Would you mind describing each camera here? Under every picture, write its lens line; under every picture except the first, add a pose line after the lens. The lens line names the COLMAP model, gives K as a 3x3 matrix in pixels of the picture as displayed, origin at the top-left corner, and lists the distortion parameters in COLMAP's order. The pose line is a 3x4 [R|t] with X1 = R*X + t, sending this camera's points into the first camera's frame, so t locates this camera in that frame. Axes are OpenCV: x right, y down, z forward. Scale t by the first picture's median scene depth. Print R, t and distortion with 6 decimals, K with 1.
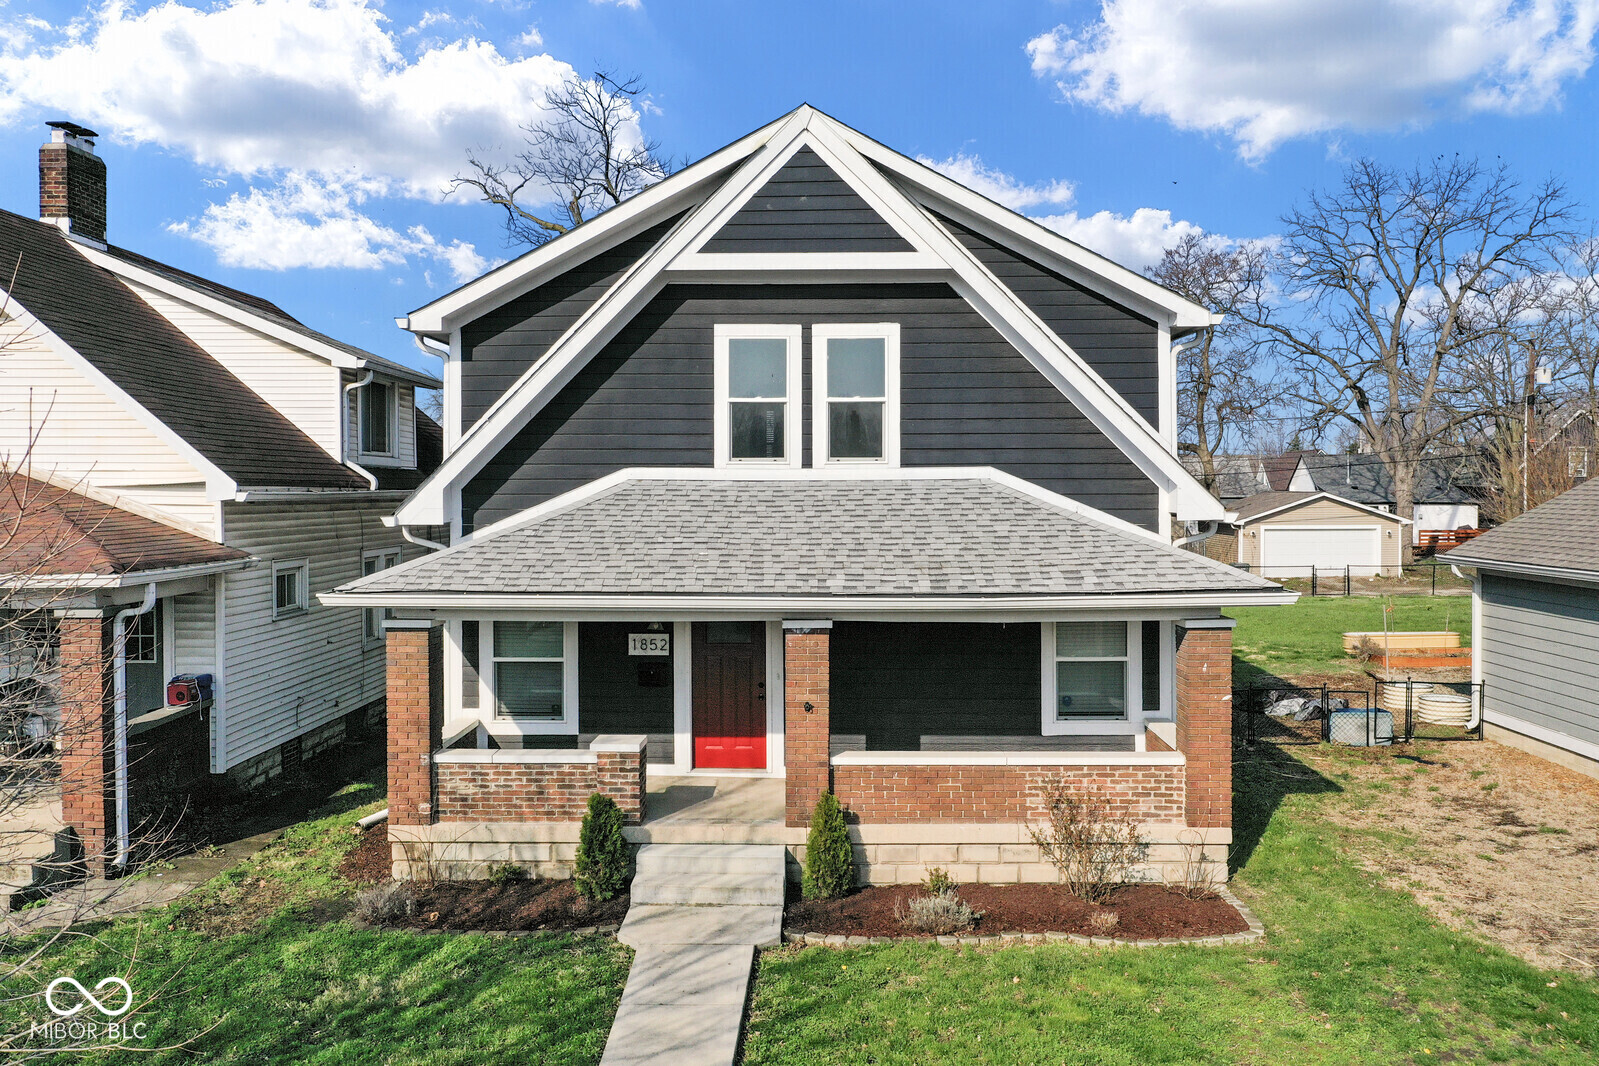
lens RADIAL K [[1240.7, 0, 830.7], [0, 1240.7, 483.7], [0, 0, 1]] dist [-0.001826, -0.001432]
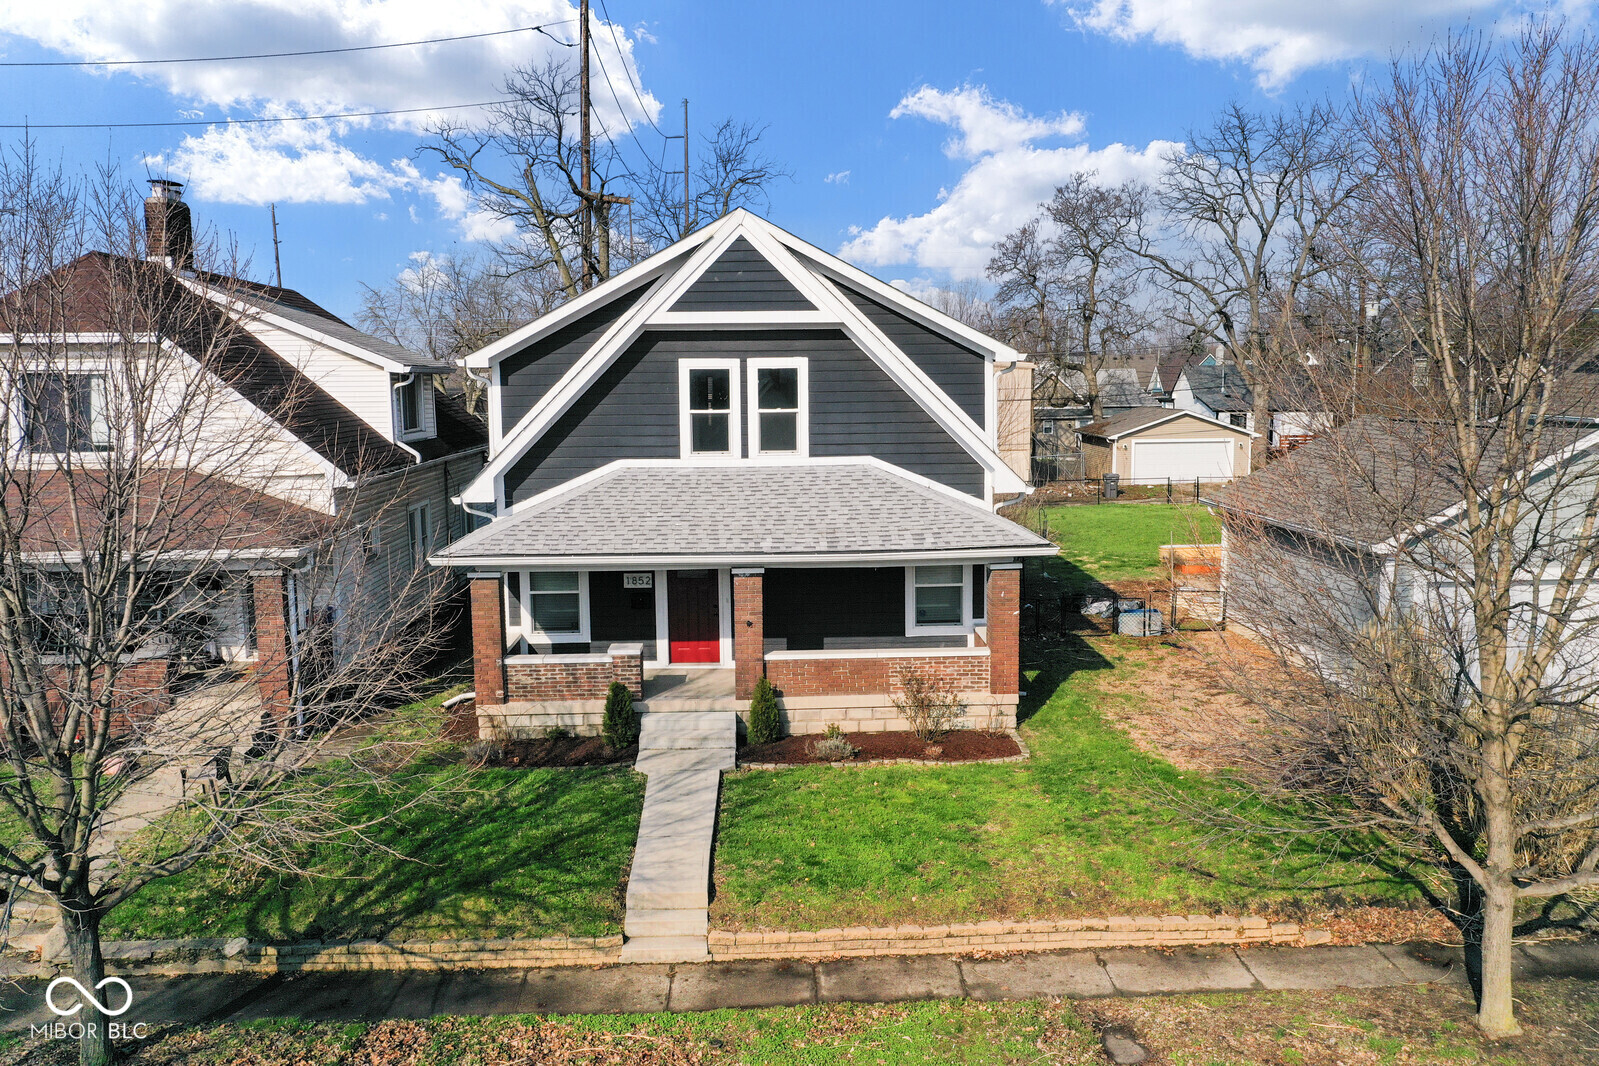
lens RADIAL K [[1240.7, 0, 830.7], [0, 1240.7, 483.7], [0, 0, 1]] dist [-0.001826, -0.001432]
pose [[0.998103, -0.012640, 0.060260, -0.006996], [0.007050, 0.995726, 0.092087, -0.123509], [-0.061166, -0.091487, 0.993926, -0.481078]]
